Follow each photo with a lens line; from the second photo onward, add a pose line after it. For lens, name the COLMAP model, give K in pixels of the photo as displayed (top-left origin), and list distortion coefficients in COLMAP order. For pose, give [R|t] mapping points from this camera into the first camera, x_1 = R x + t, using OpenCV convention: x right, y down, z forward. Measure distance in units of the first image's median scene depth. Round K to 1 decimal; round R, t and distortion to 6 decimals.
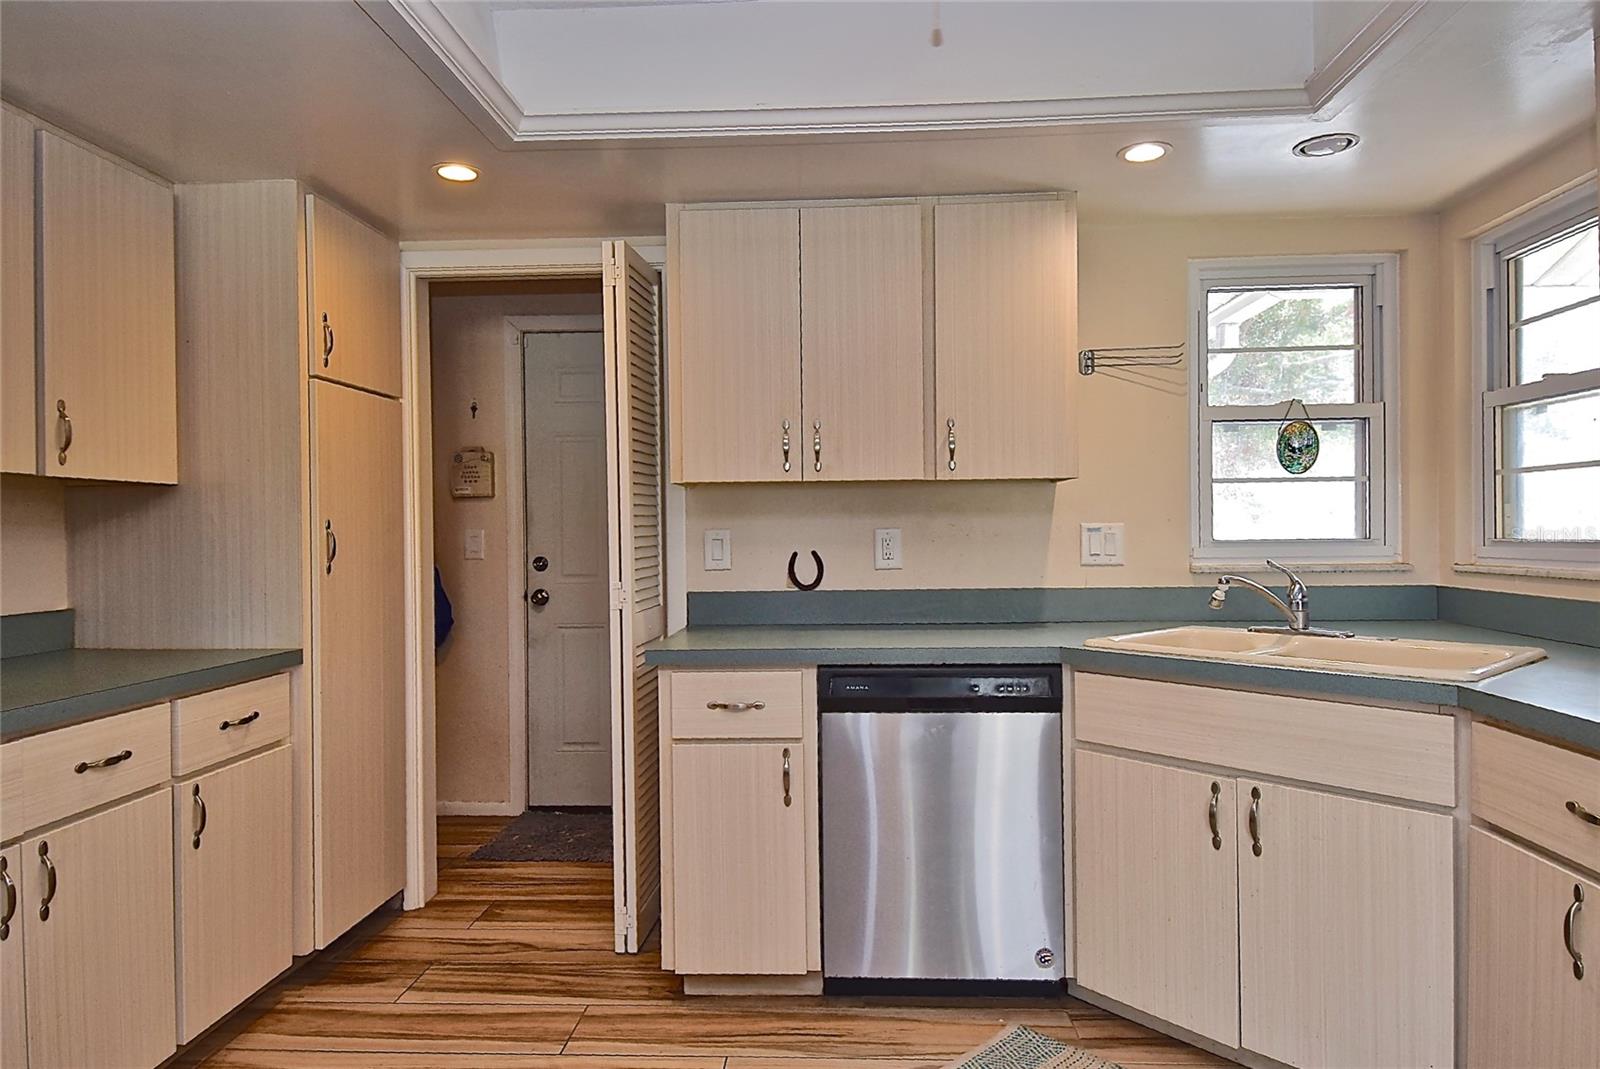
lens RADIAL K [[1013.5, 0, 794.6], [0, 1013.5, 511.7], [0, 0, 1]] dist [0.058070, -0.056638]
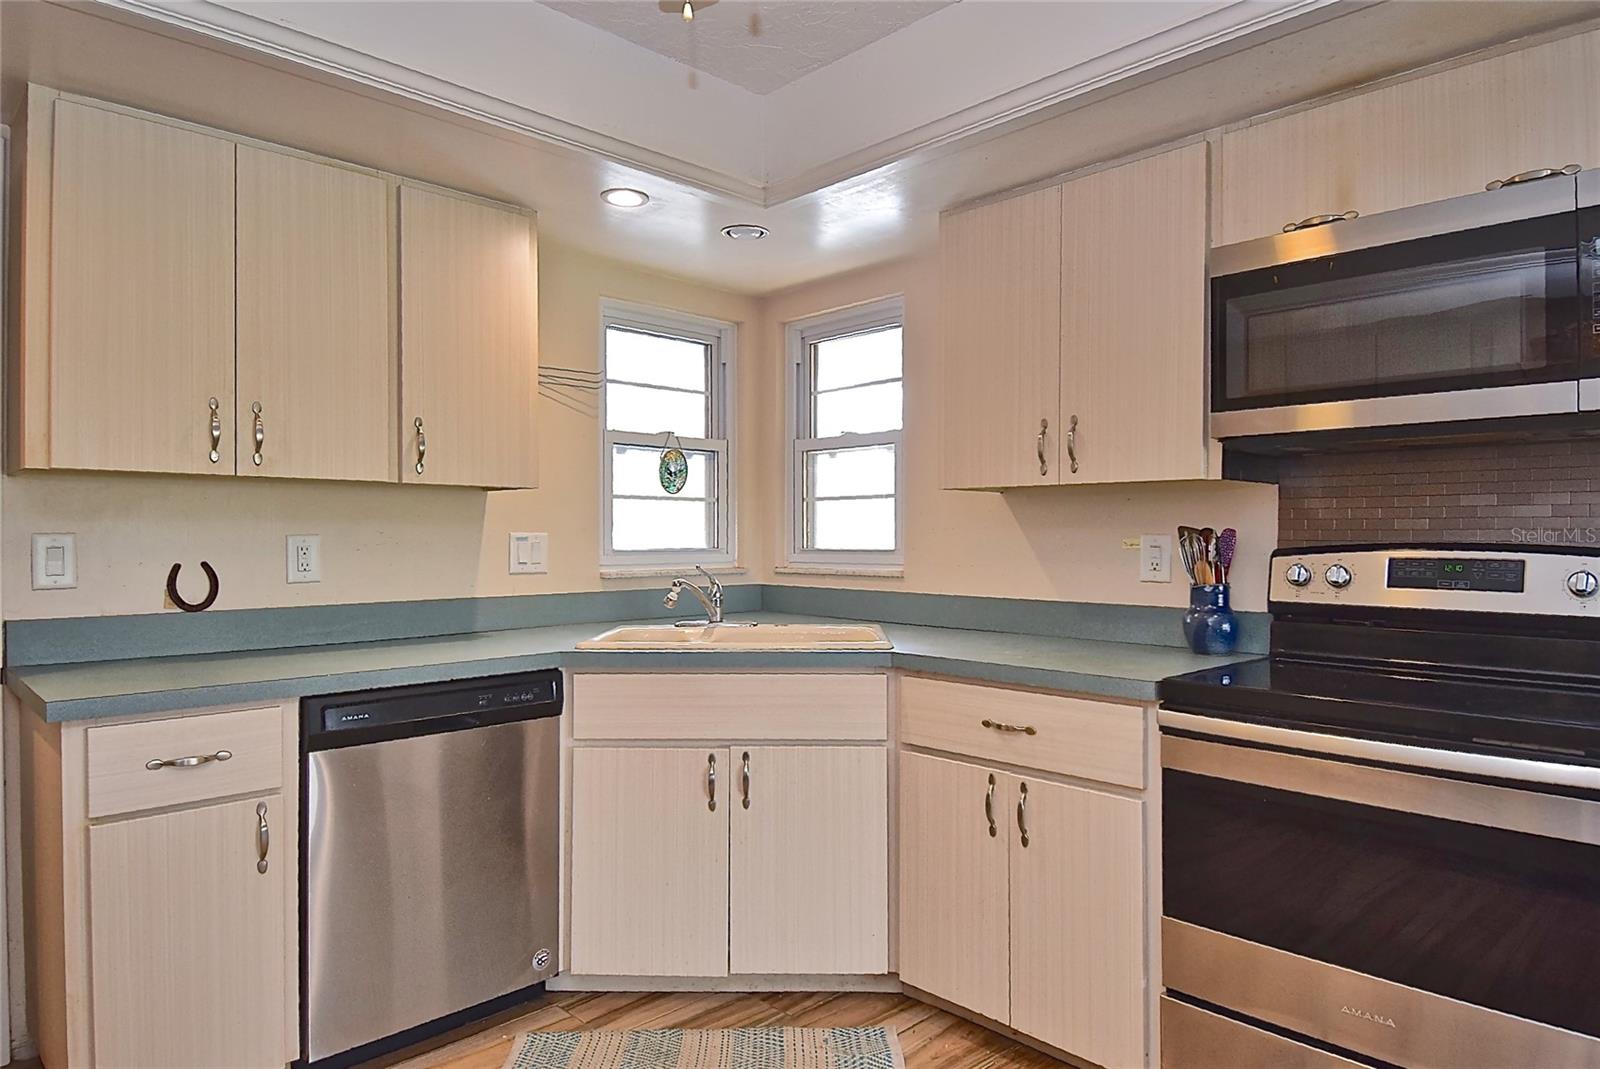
lens RADIAL K [[1013.5, 0, 794.6], [0, 1013.5, 511.7], [0, 0, 1]] dist [0.058070, -0.056638]
pose [[0.659521, 0.030685, 0.751059, -0.314860], [-0.020768, 0.999529, -0.022599, 0.008045], [-0.751399, -0.000693, 0.659848, 0.120520]]
